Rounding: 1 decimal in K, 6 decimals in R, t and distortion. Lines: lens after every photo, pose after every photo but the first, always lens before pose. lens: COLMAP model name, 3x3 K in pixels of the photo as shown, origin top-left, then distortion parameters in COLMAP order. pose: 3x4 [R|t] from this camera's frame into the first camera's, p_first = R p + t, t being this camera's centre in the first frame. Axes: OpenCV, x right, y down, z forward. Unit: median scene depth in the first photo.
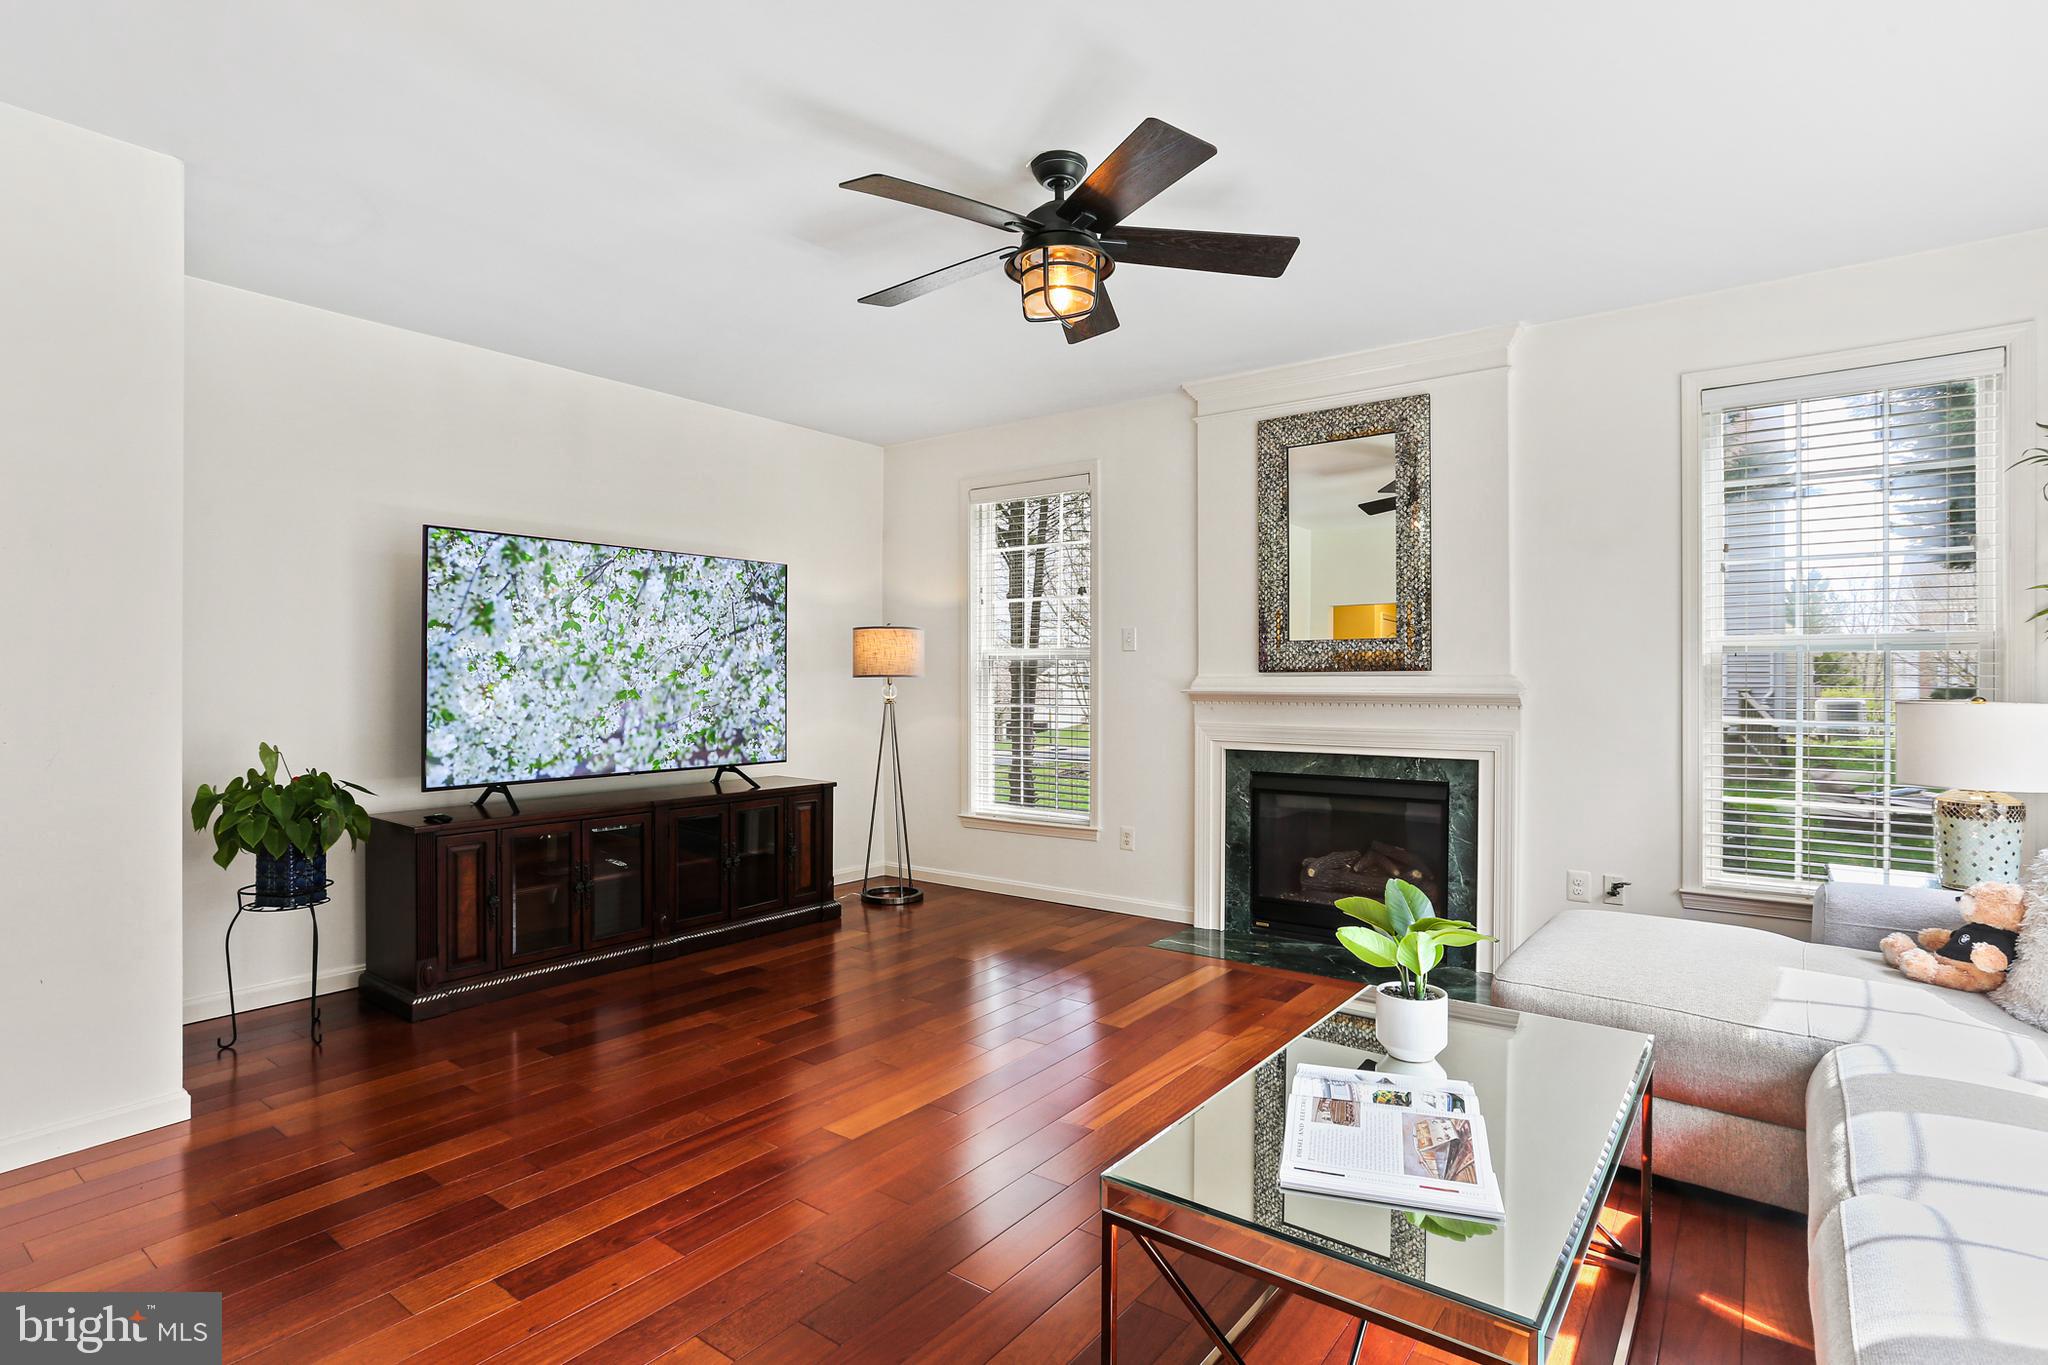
lens RADIAL K [[1030.4, 0, 1024.0], [0, 1030.4, 682.5], [0, 0, 1]] dist [-0.001165, -0.000109]
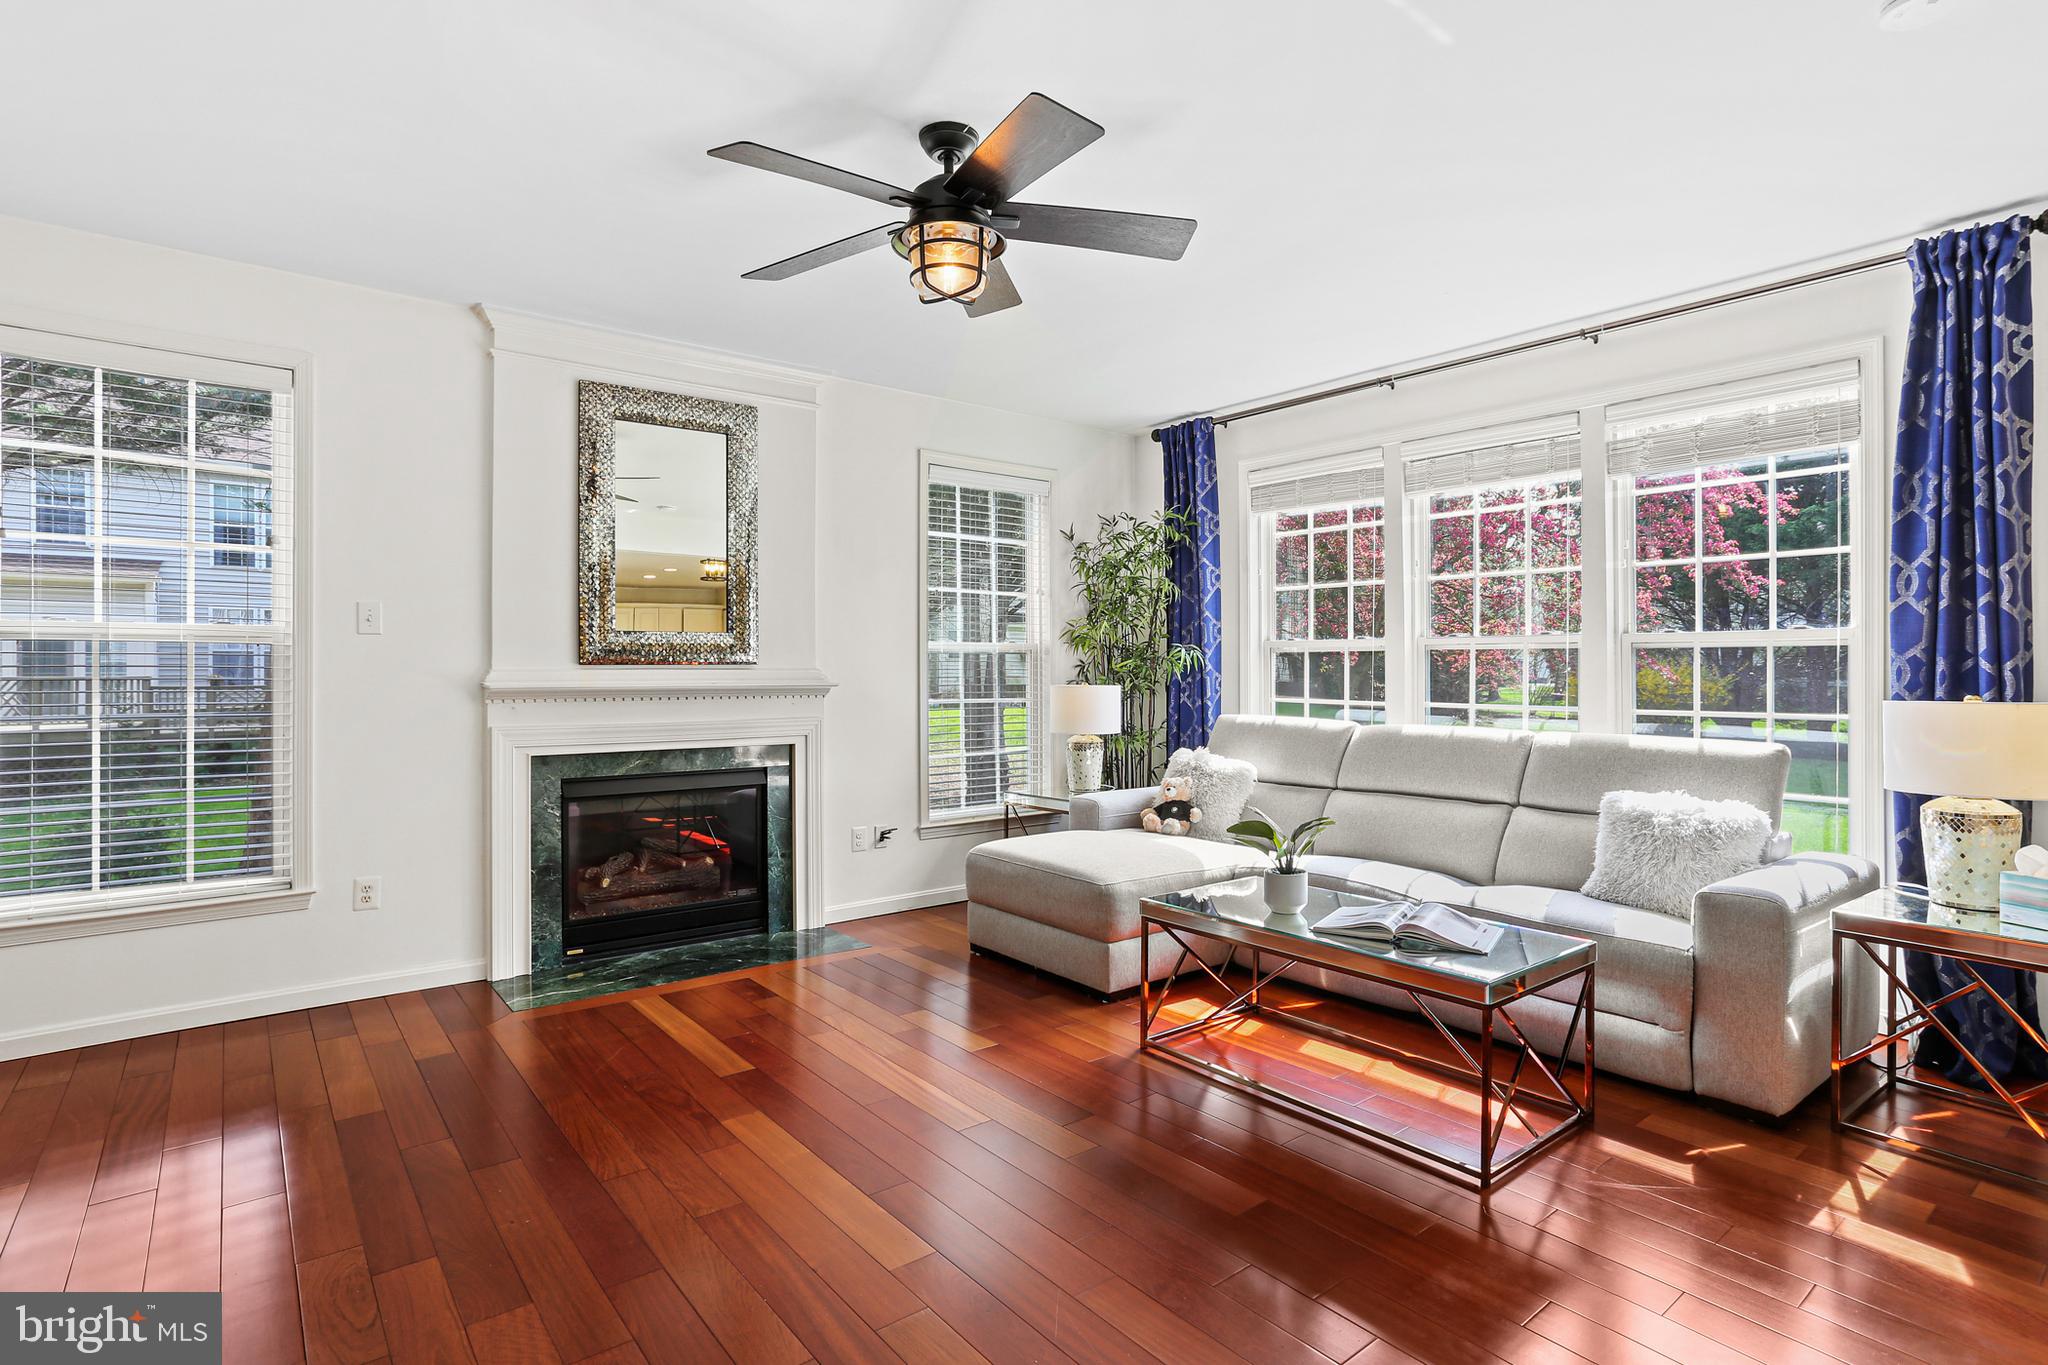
lens RADIAL K [[1016.7, 0, 1021.4], [0, 1016.7, 667.8], [0, 0, 1]] dist [-0.049568, 0.034367]
pose [[0.260966, 0.004835, 0.965336, -0.521564], [0.005653, 0.999963, -0.006536, 0.000587], [-0.965331, 0.007163, 0.260929, 0.428056]]
